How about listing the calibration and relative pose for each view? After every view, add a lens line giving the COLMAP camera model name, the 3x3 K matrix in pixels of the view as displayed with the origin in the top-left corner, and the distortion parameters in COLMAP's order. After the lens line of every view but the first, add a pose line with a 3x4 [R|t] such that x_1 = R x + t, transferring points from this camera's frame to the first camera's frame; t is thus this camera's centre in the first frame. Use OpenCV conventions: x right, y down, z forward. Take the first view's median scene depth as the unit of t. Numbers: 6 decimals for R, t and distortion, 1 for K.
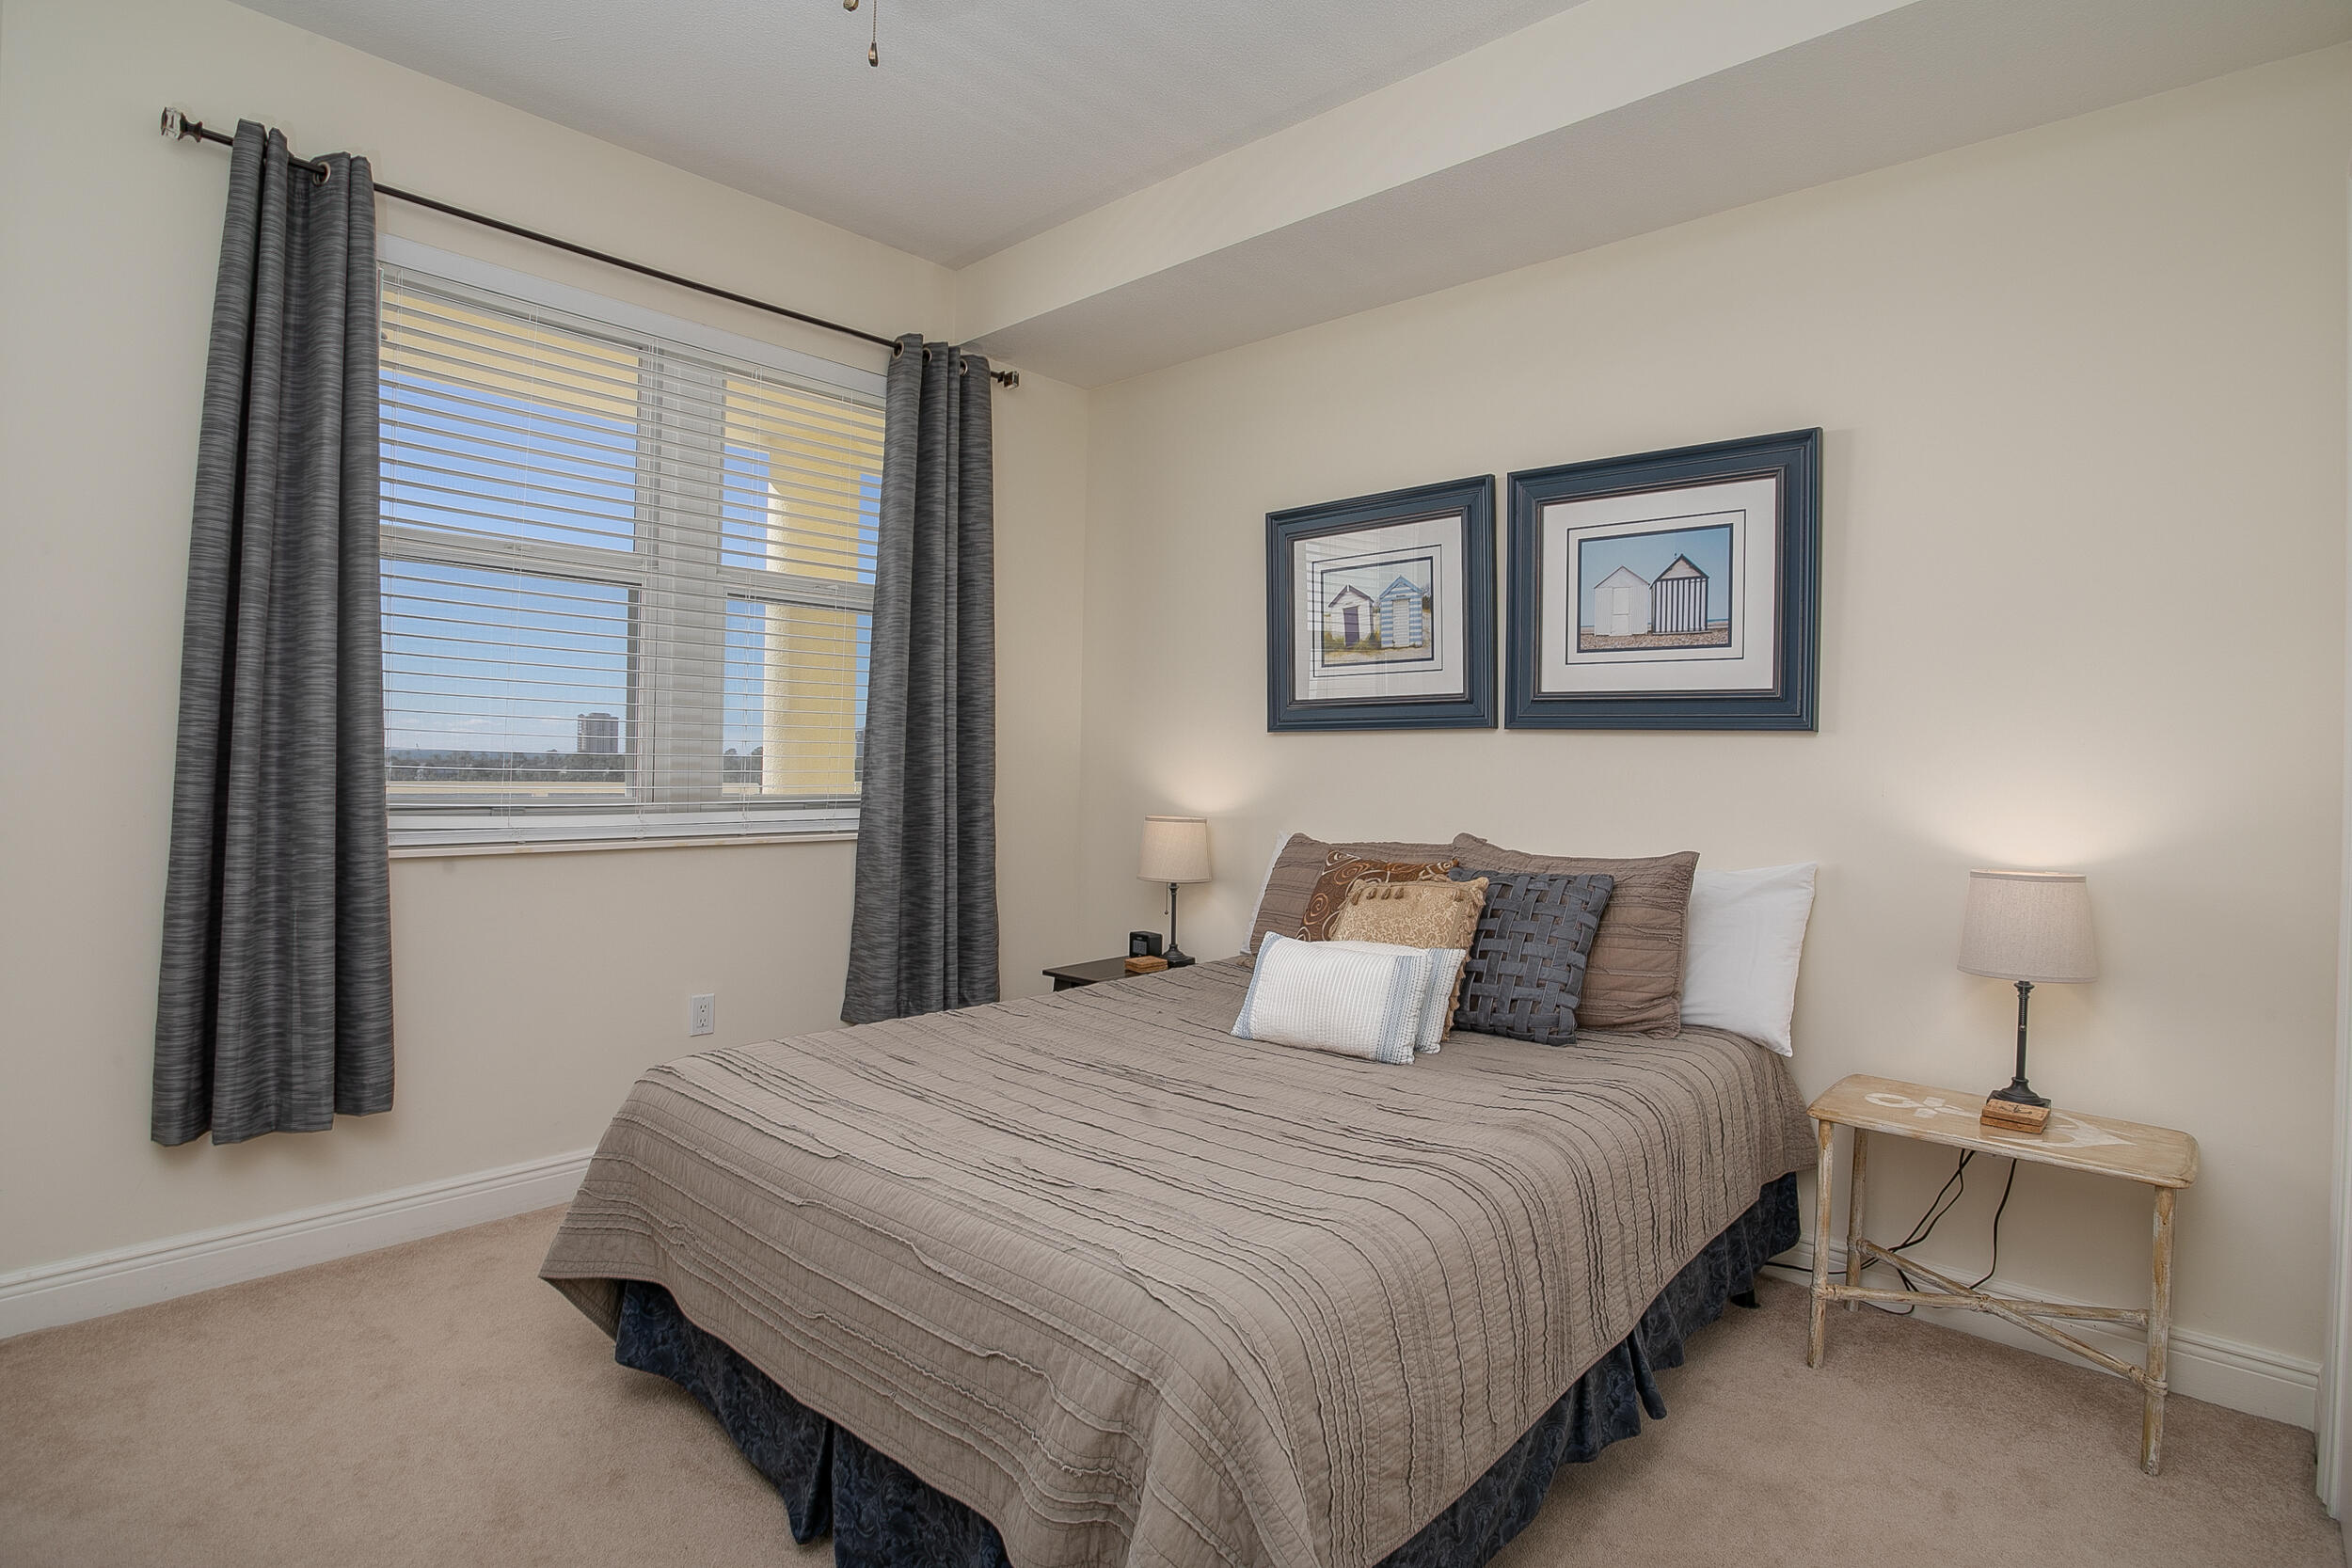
lens RADIAL K [[1215.5, 0, 1168.1], [0, 1215.5, 743.8], [0, 0, 1]] dist [-0.059942, 0.000528]
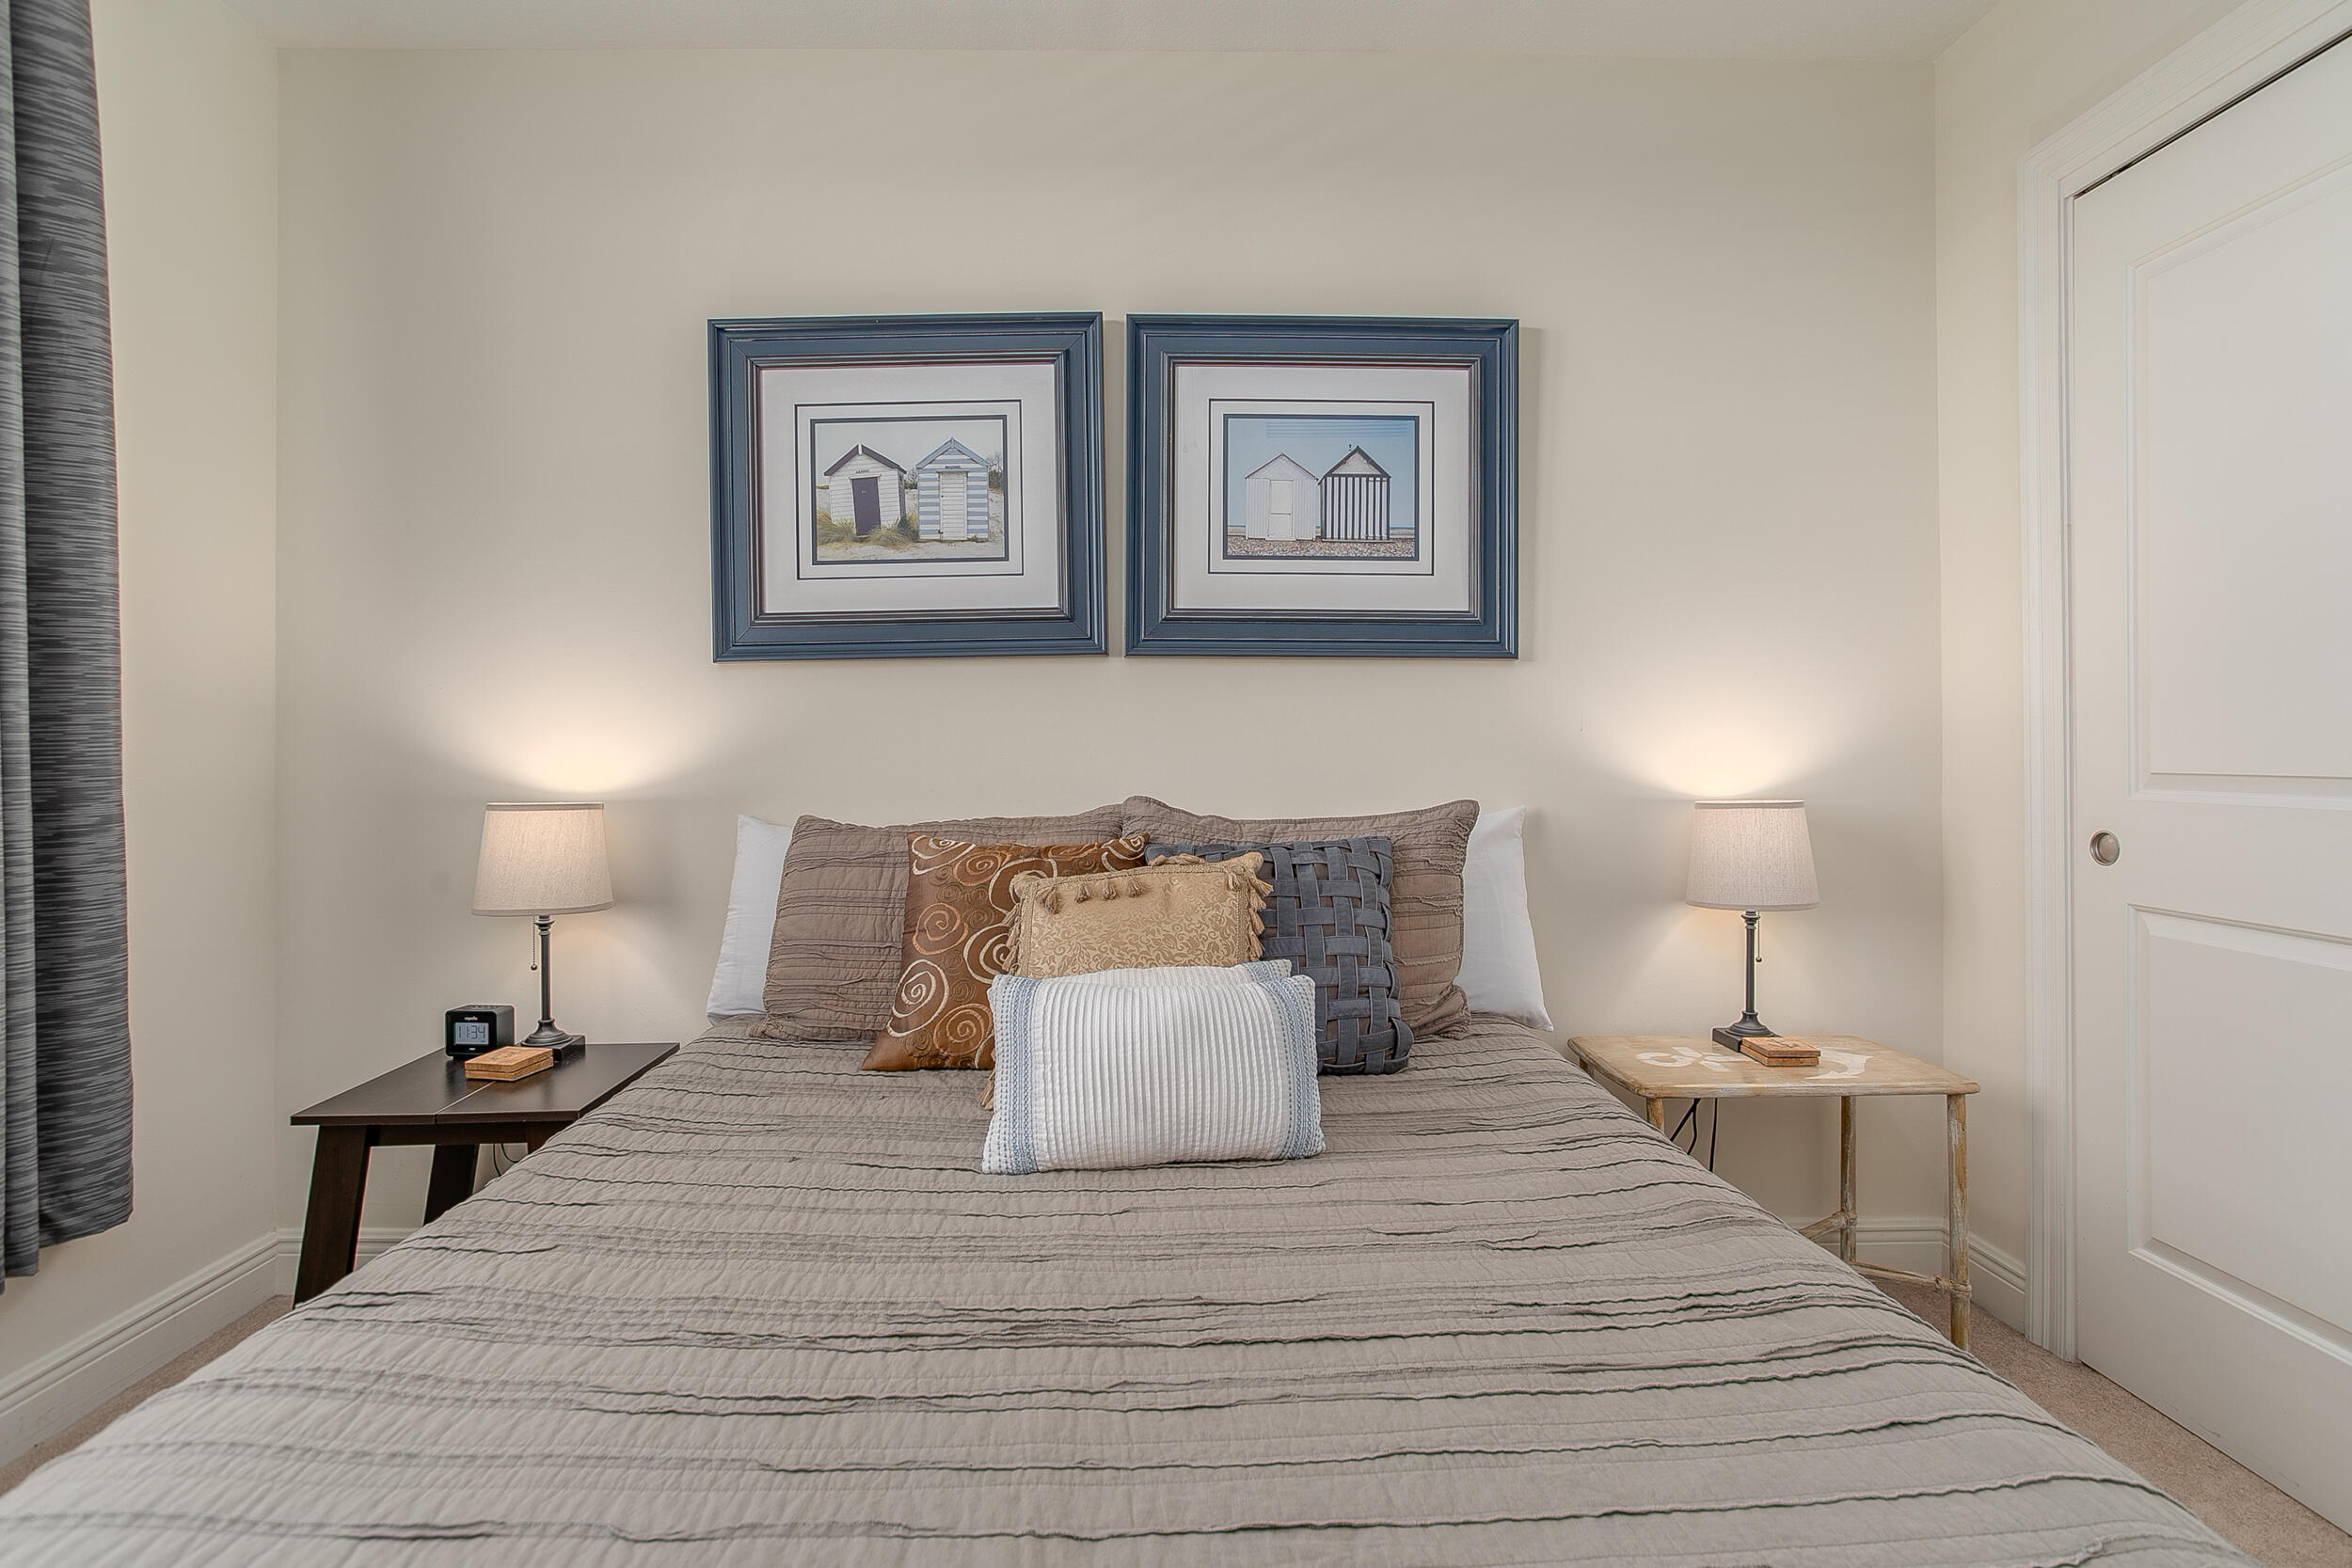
lens RADIAL K [[1204.9, 0, 1213.9], [0, 1204.9, 738.4], [0, 0, 1]] dist [-0.018691, 0.009059]
pose [[0.707691, -0.017268, 0.706311, -0.214268], [0.008110, 0.999834, 0.016319, 0.027052], [-0.706476, -0.005821, 0.707713, 0.440694]]
